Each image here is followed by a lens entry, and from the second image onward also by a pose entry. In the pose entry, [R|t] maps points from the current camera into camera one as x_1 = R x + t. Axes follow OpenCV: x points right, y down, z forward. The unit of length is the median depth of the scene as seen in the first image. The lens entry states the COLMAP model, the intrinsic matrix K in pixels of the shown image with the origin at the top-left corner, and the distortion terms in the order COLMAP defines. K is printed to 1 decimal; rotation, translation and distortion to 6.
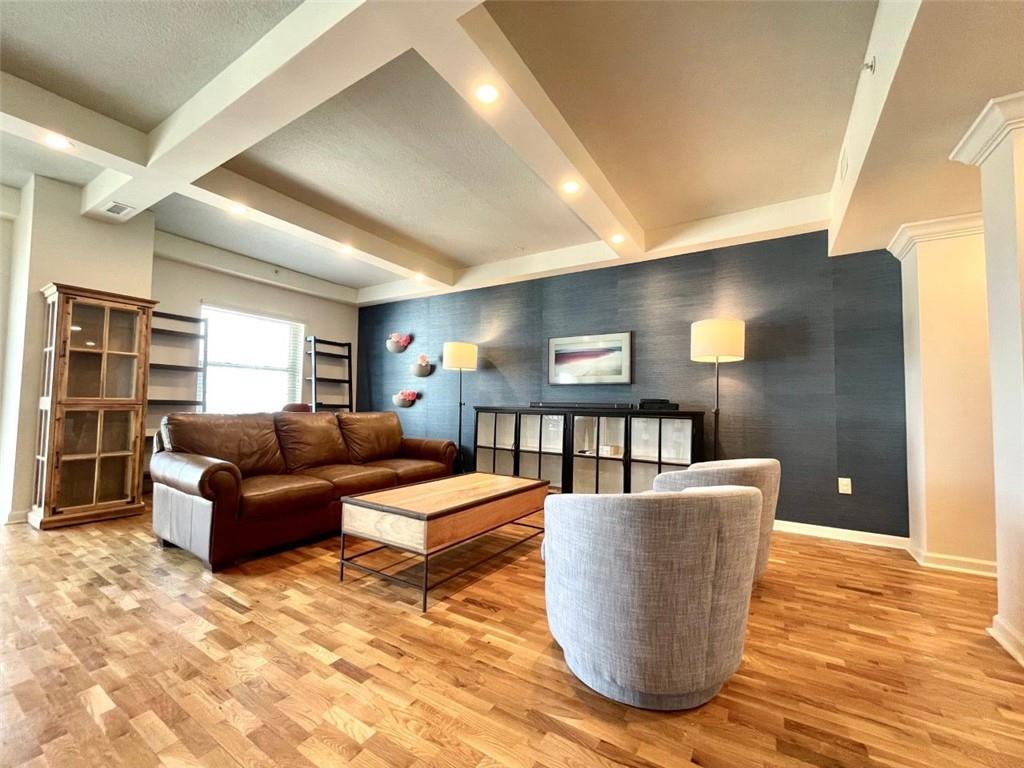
lens RADIAL K [[414.8, 0, 513.0], [0, 414.8, 388.0], [0, 0, 1]] dist [-0.005855, 0.000680]
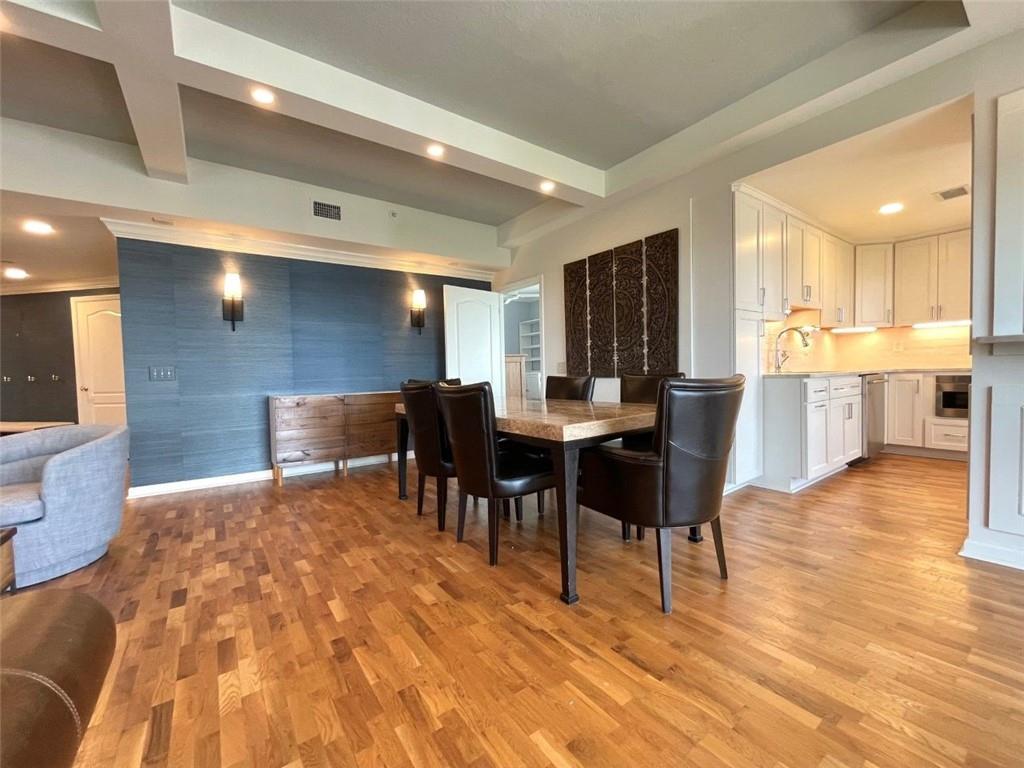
lens RADIAL K [[414.8, 0, 508.9], [0, 414.8, 389.2], [0, 0, 1]] dist [-0.005855, 0.000680]
pose [[-0.926450, -0.009513, 0.376297, -1.764907], [-0.006636, 0.999938, 0.008941, 0.045982], [-0.376358, 0.005786, -0.926456, 1.772551]]
